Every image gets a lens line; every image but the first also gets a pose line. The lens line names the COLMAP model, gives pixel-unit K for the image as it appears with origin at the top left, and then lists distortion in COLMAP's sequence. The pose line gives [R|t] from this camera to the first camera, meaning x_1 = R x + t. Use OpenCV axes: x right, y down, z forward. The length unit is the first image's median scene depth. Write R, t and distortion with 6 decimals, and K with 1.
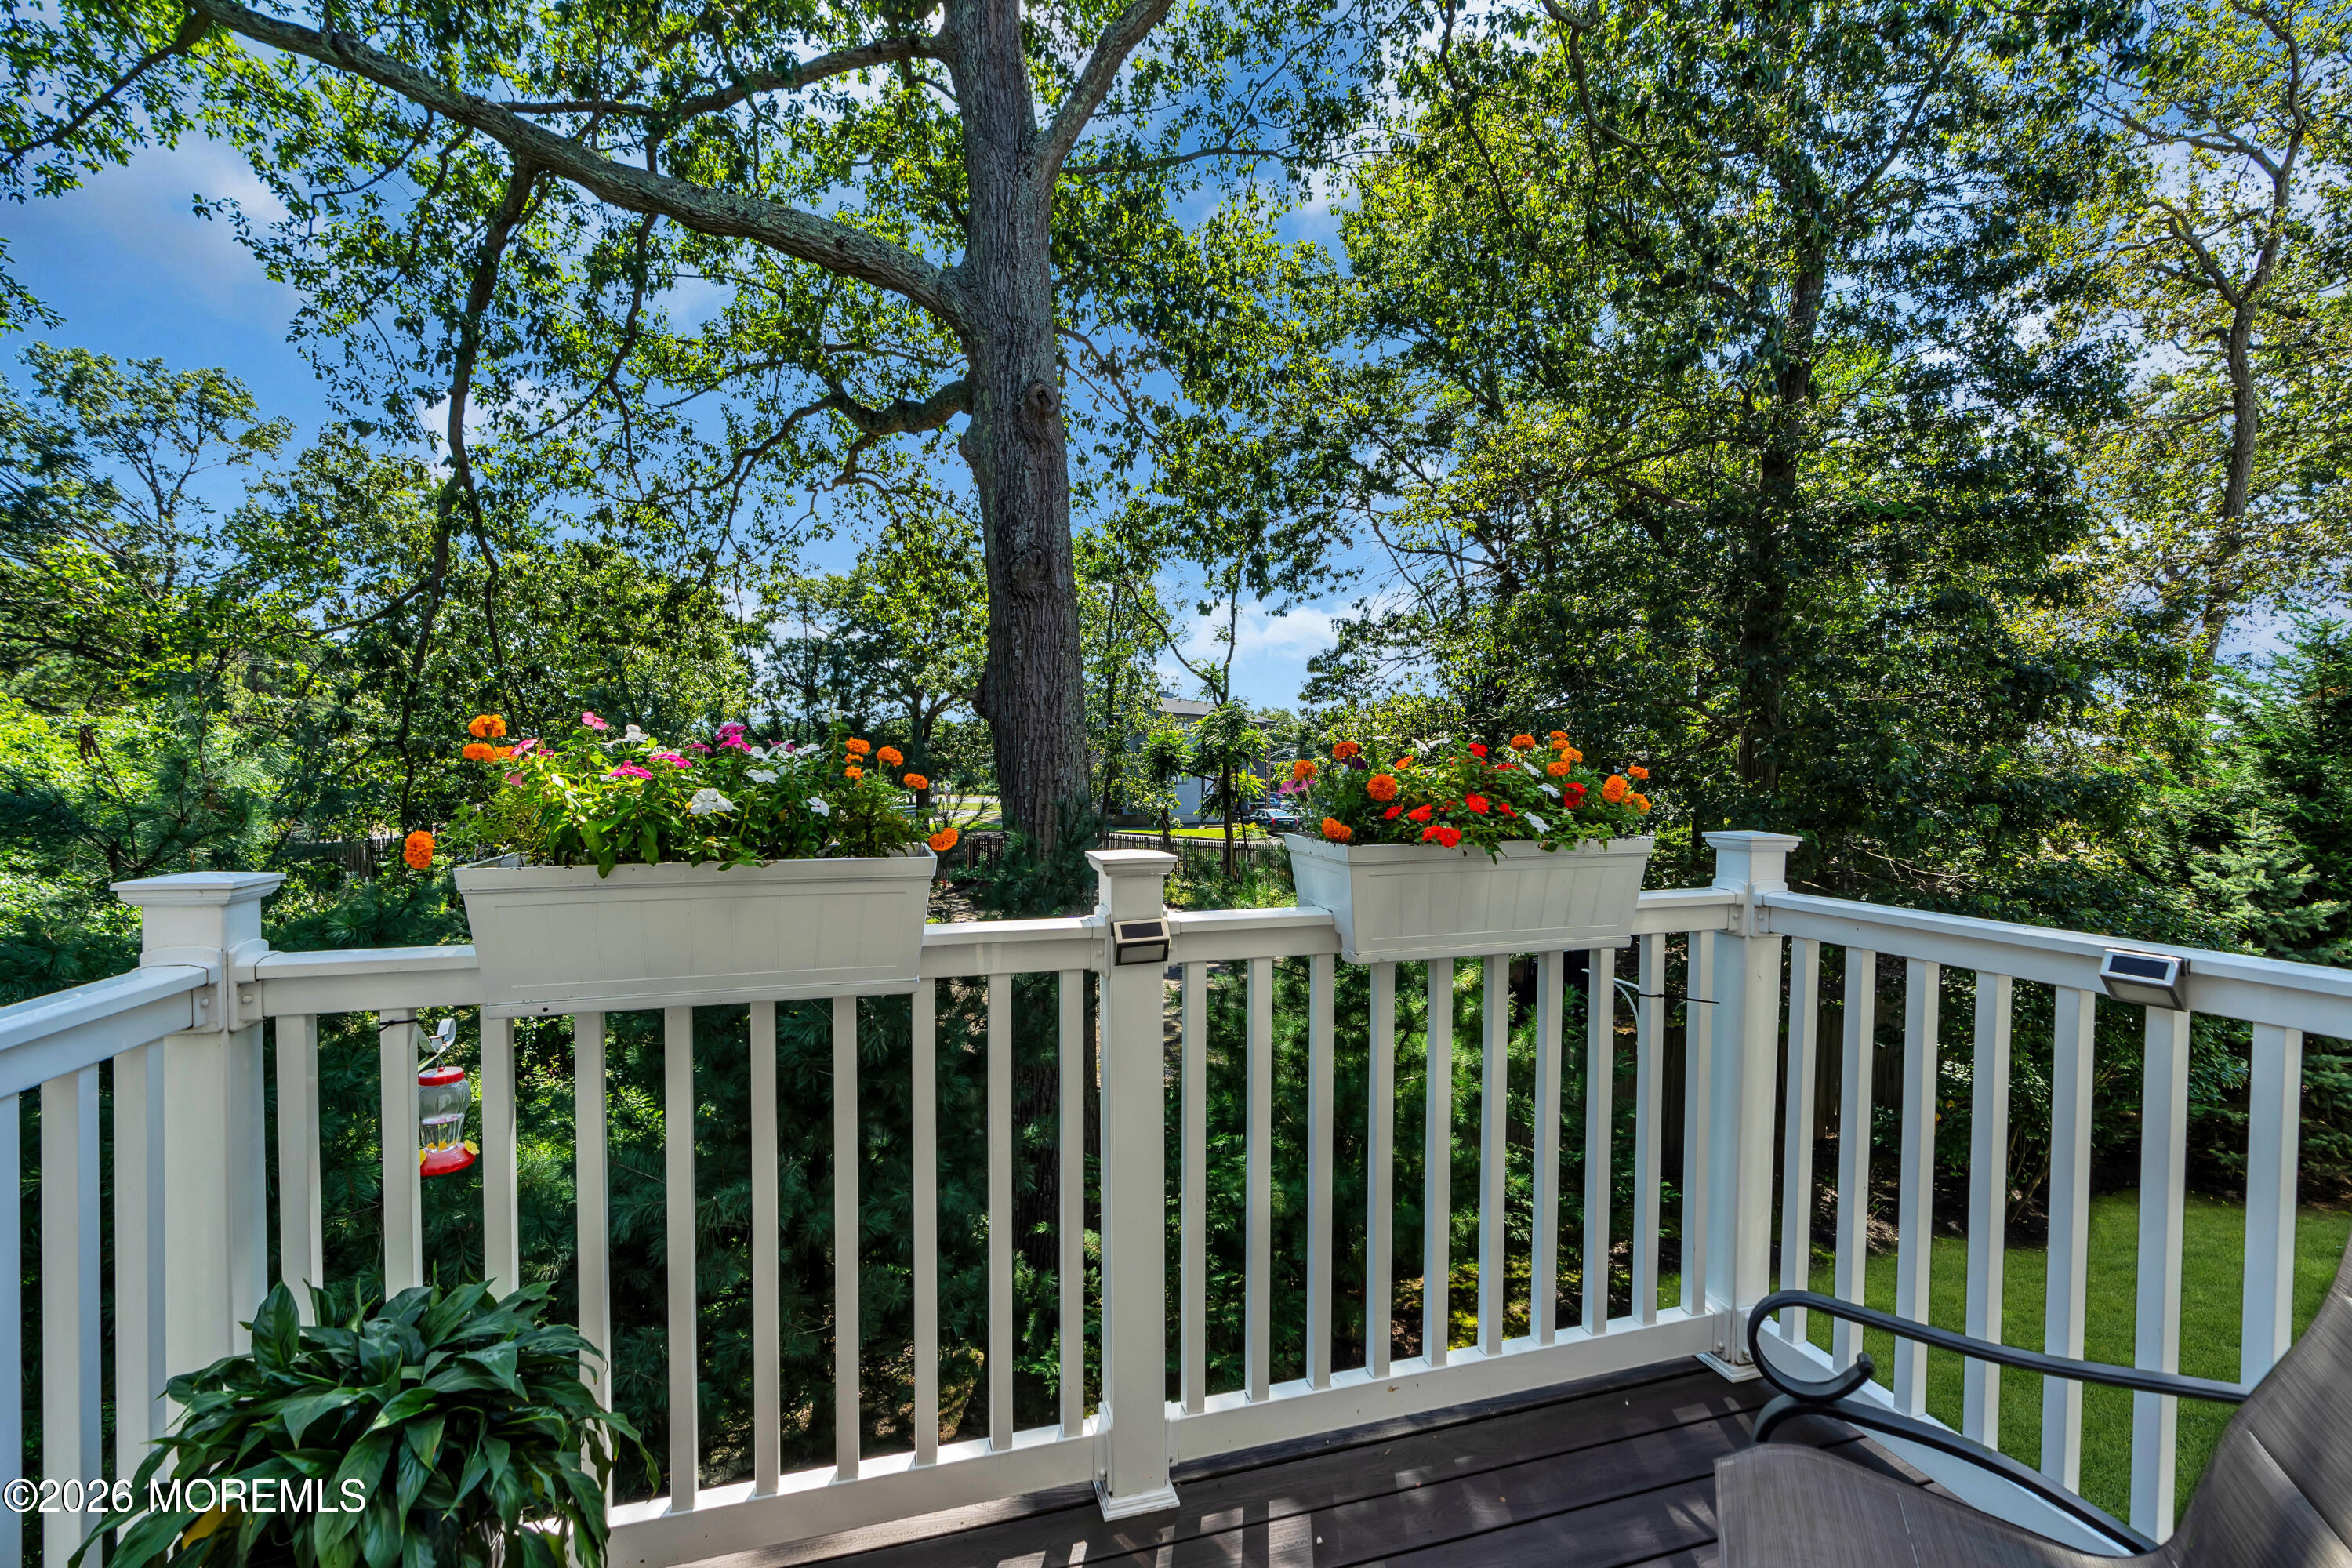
lens RADIAL K [[1067.0, 0, 1176.0], [0, 1067.0, 791.4], [0, 0, 1]] dist [0.000349, 0.000282]
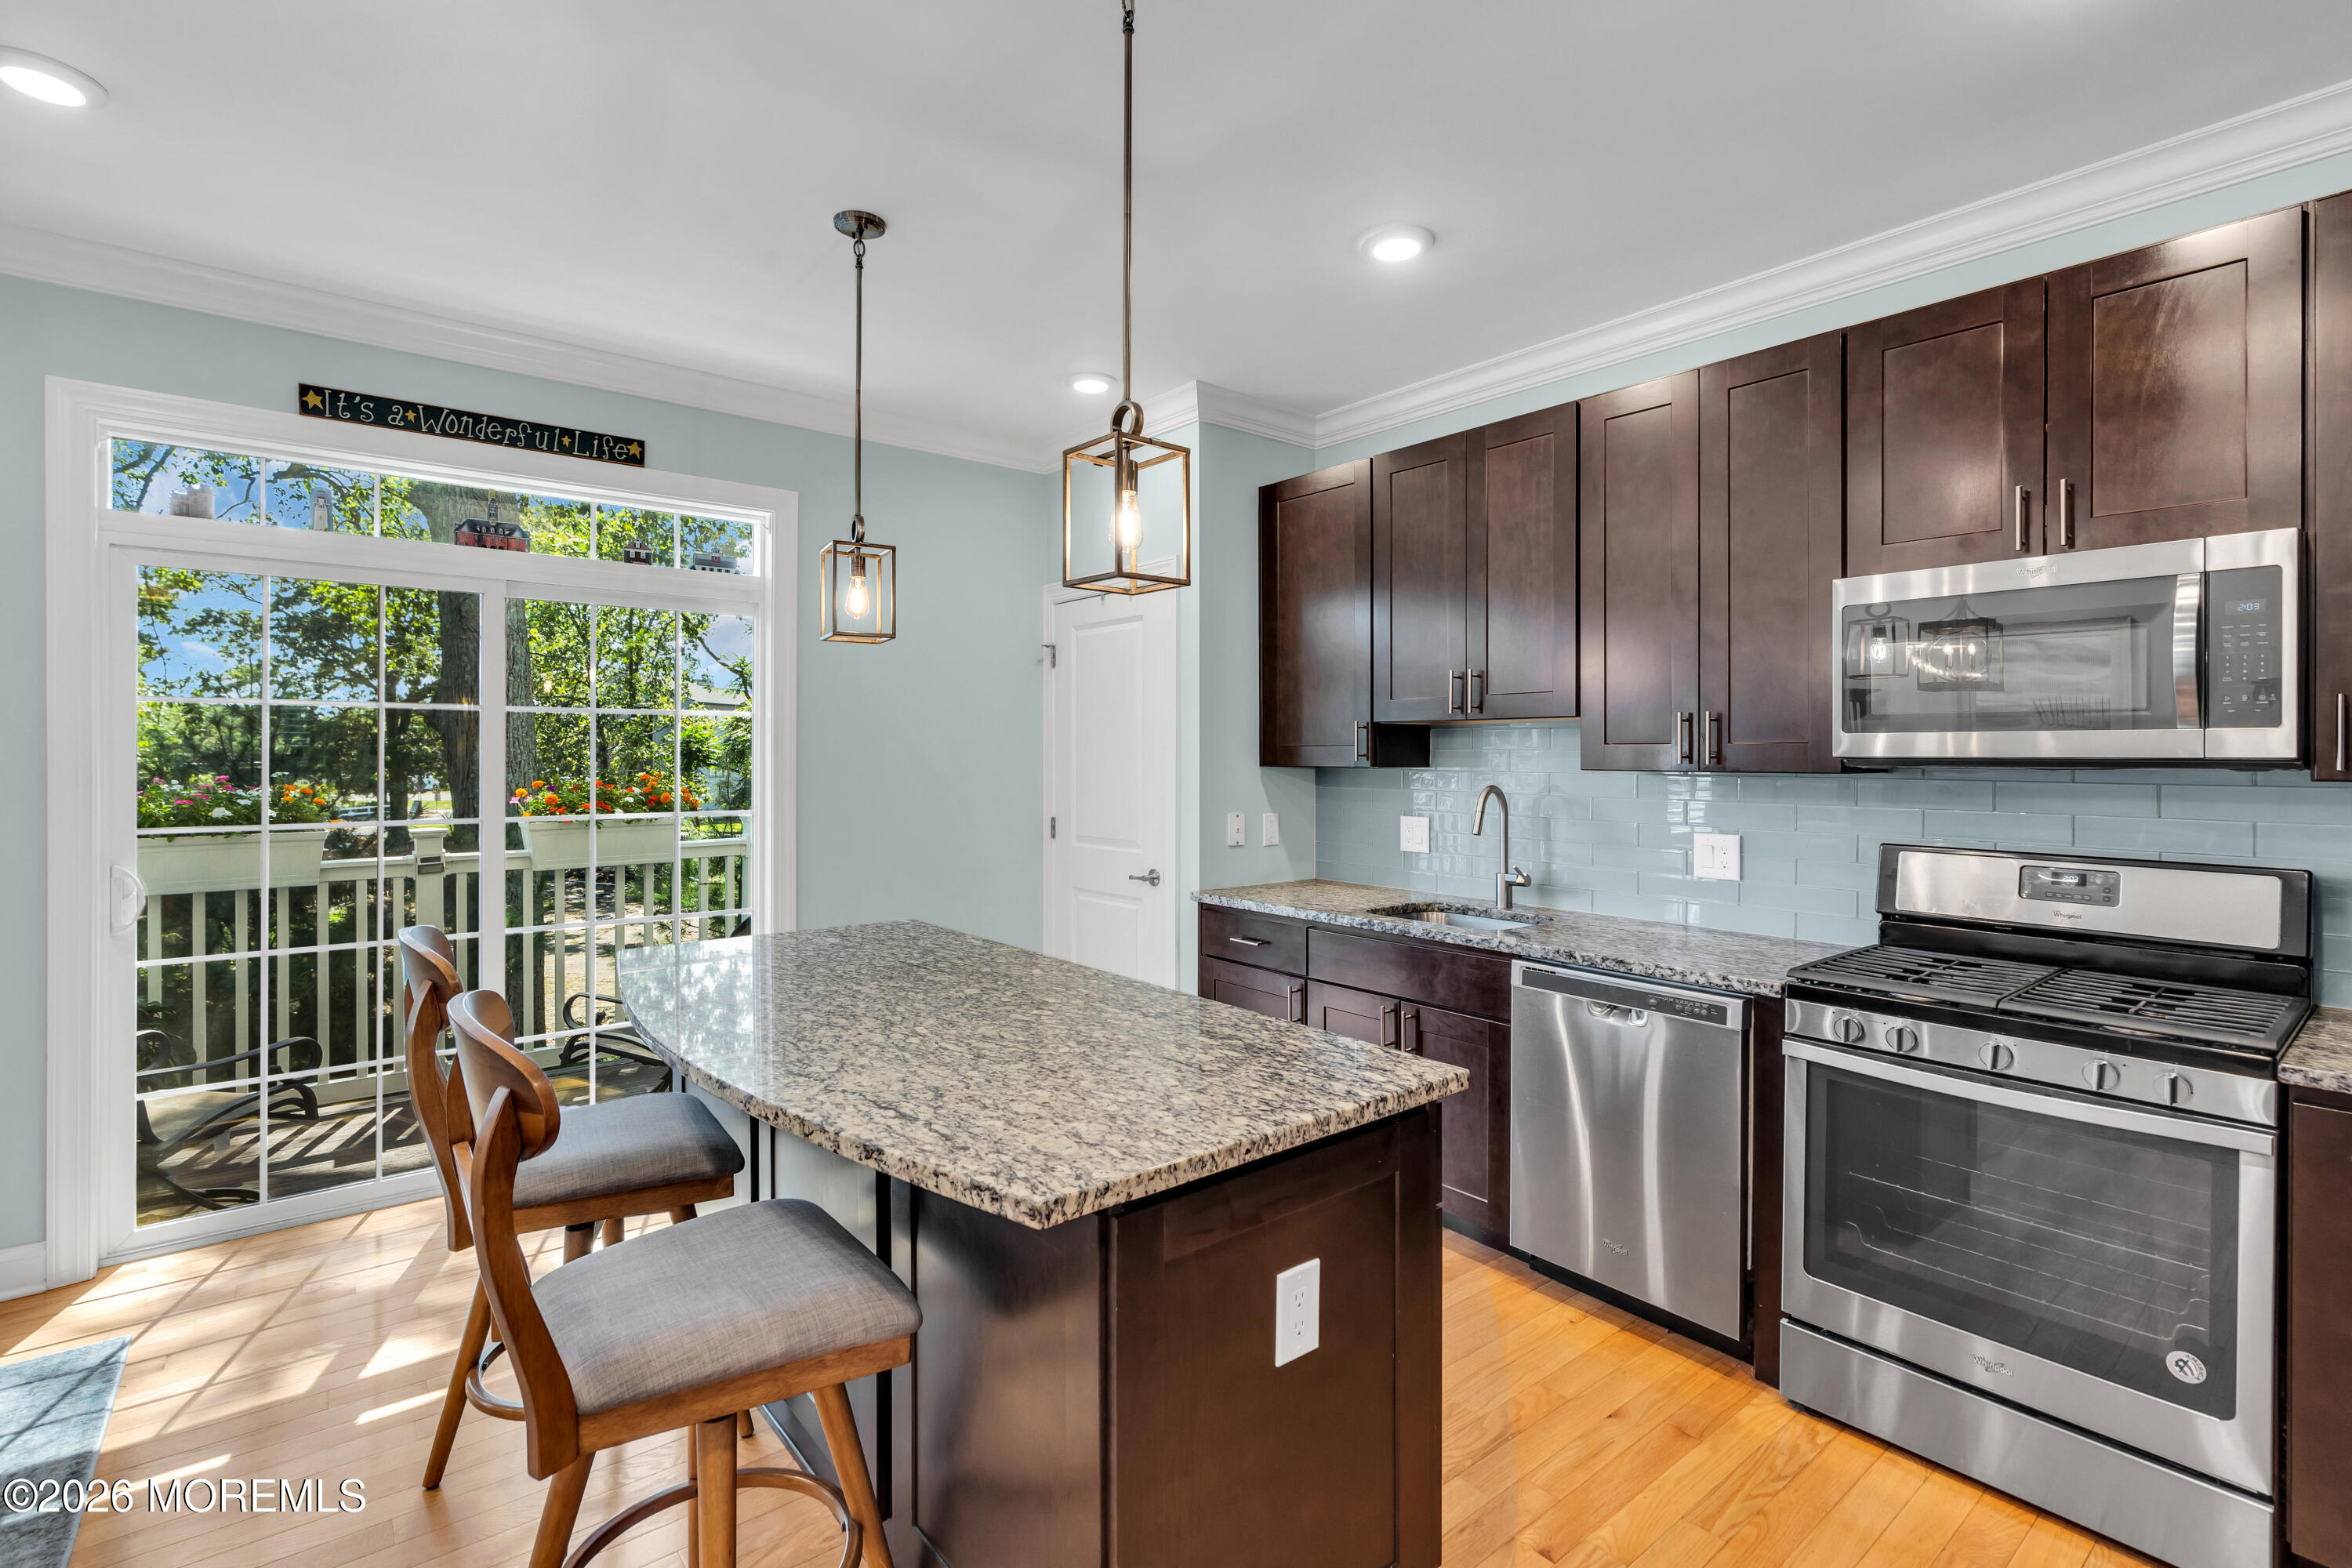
lens RADIAL K [[1075.8, 0, 1187.0], [0, 1075.8, 760.8], [0, 0, 1]] dist [-0.008911, 0.003860]
pose [[0.922306, -0.003109, 0.386448, 0.083055], [0.010208, 0.999815, -0.016320, -0.005351], [-0.386326, 0.018997, 0.922167, -0.261963]]
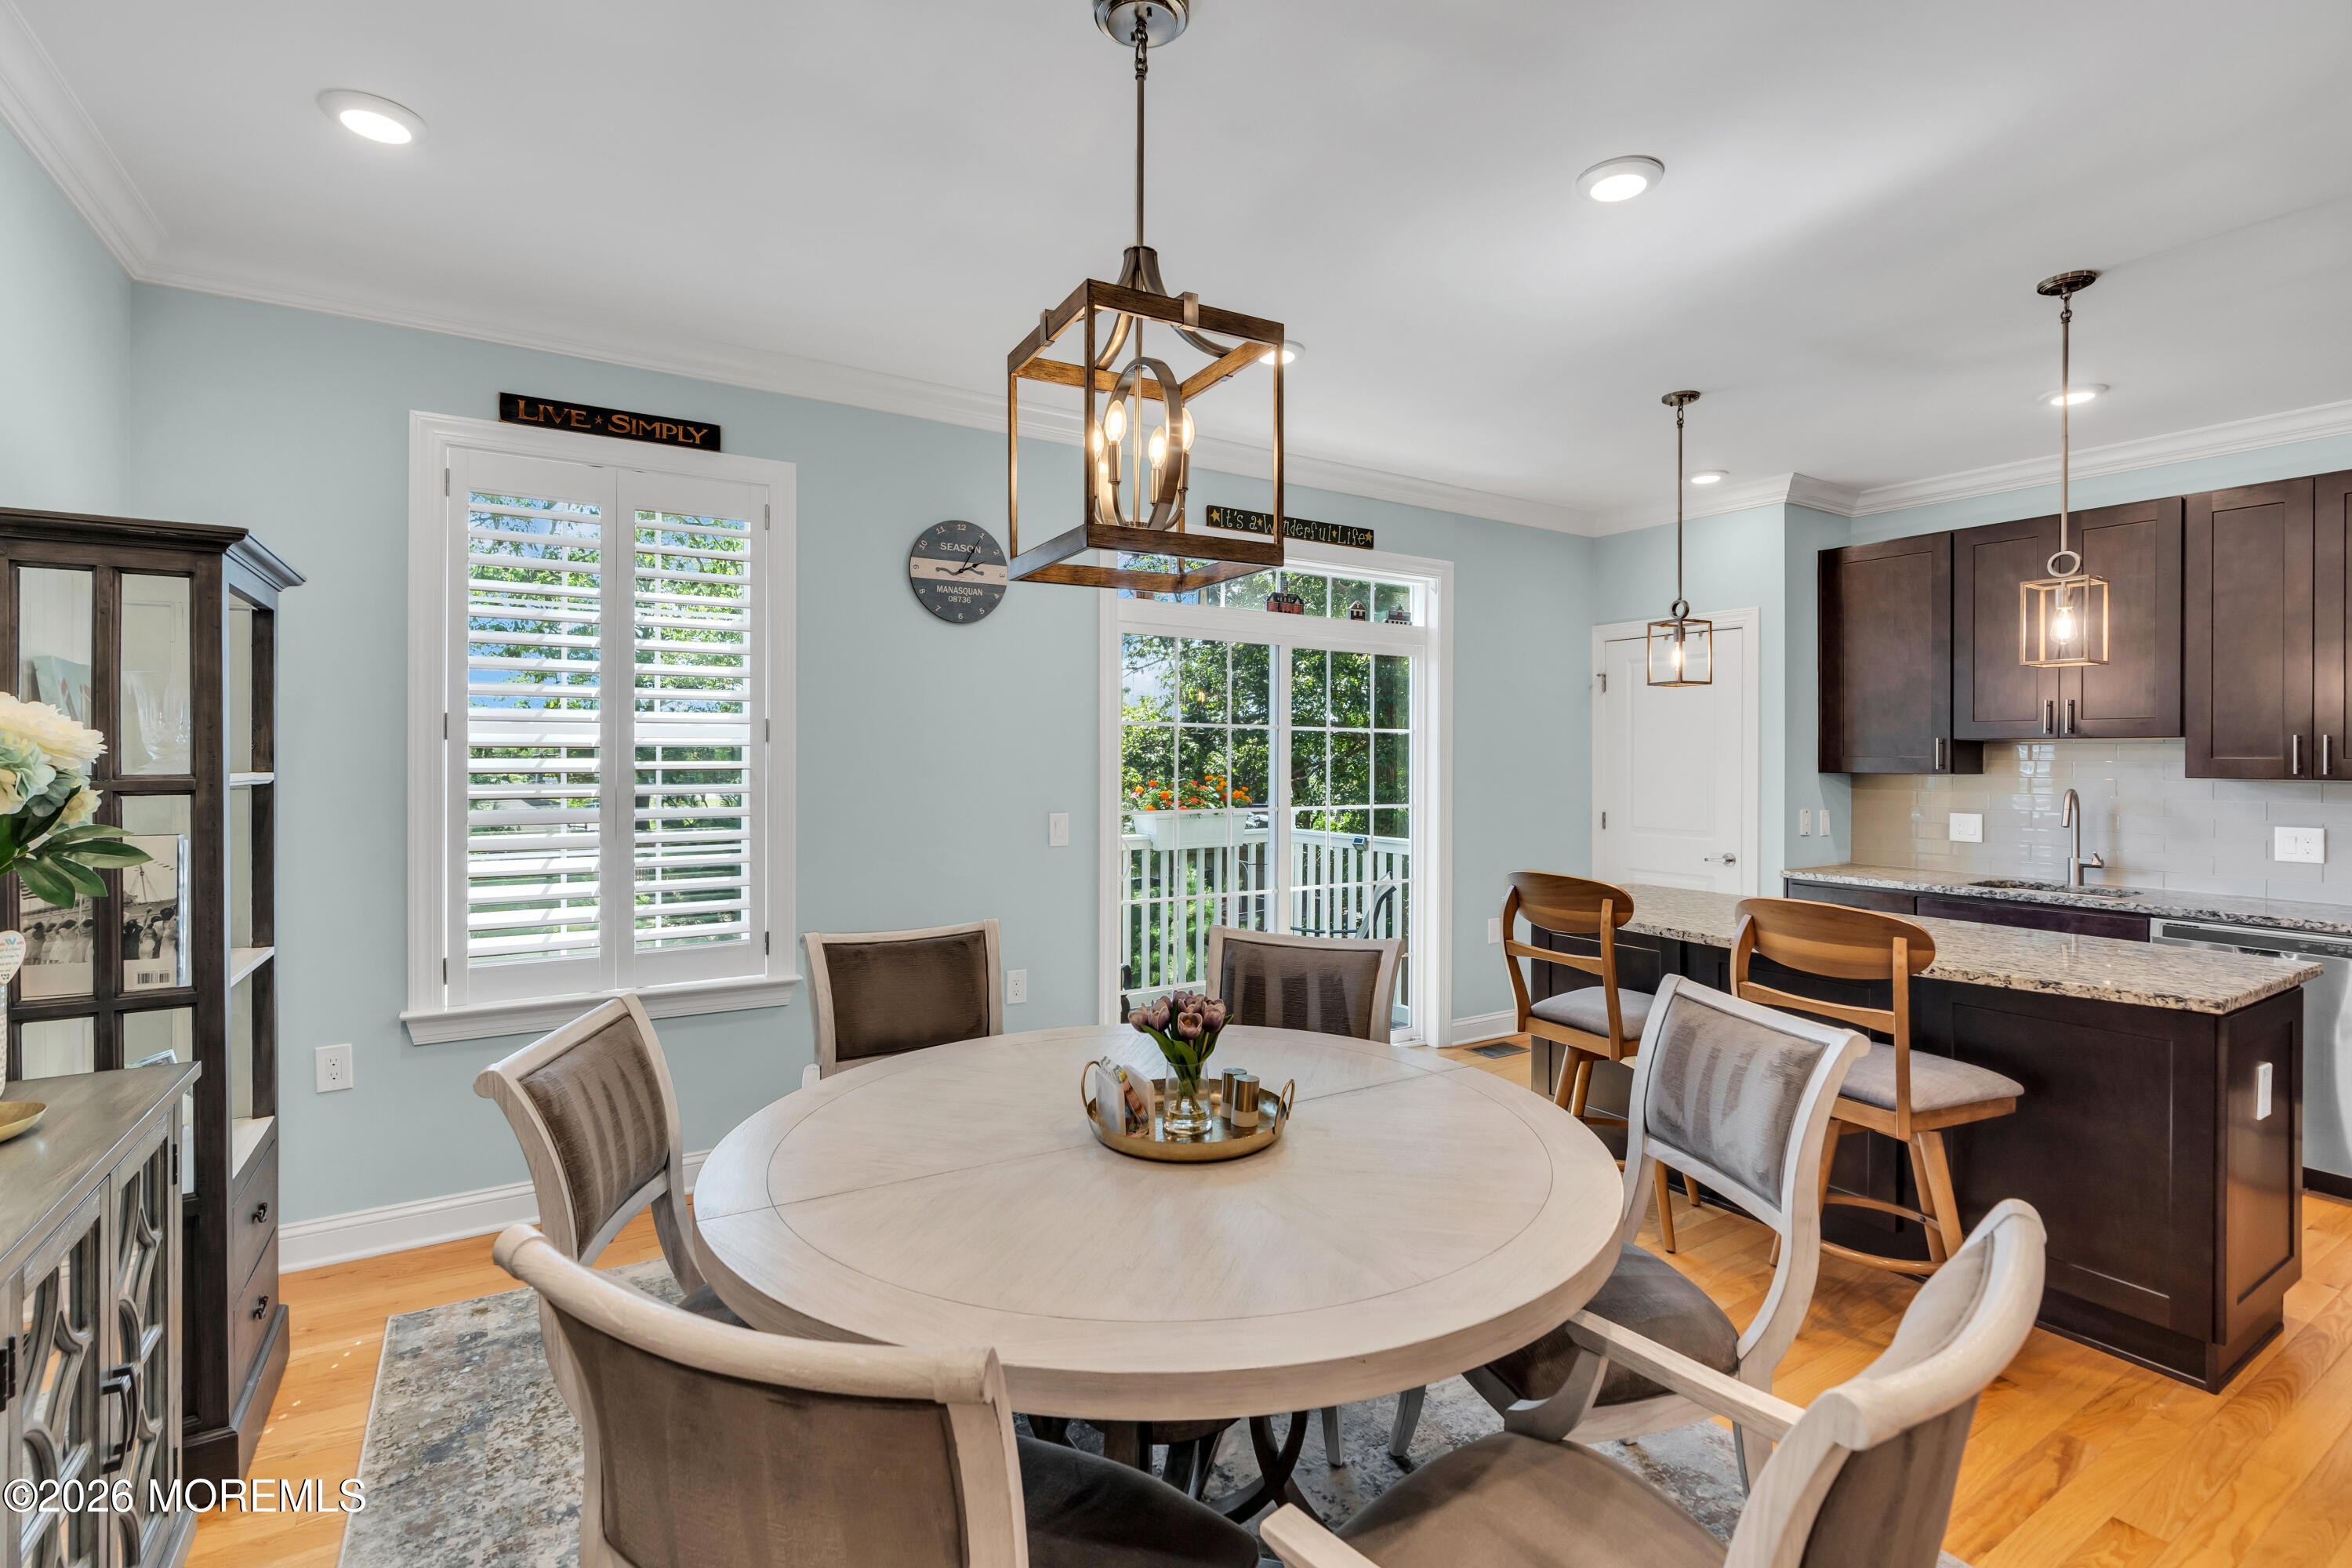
lens RADIAL K [[1075.8, 0, 1186.2], [0, 1075.8, 764.8], [0, 0, 1]] dist [-0.008911, 0.003860]
pose [[0.962334, 0.000619, 0.271871, -0.083766], [0.003466, 0.999888, -0.014547, -0.006405], [-0.271849, 0.014941, 0.962224, -0.292838]]
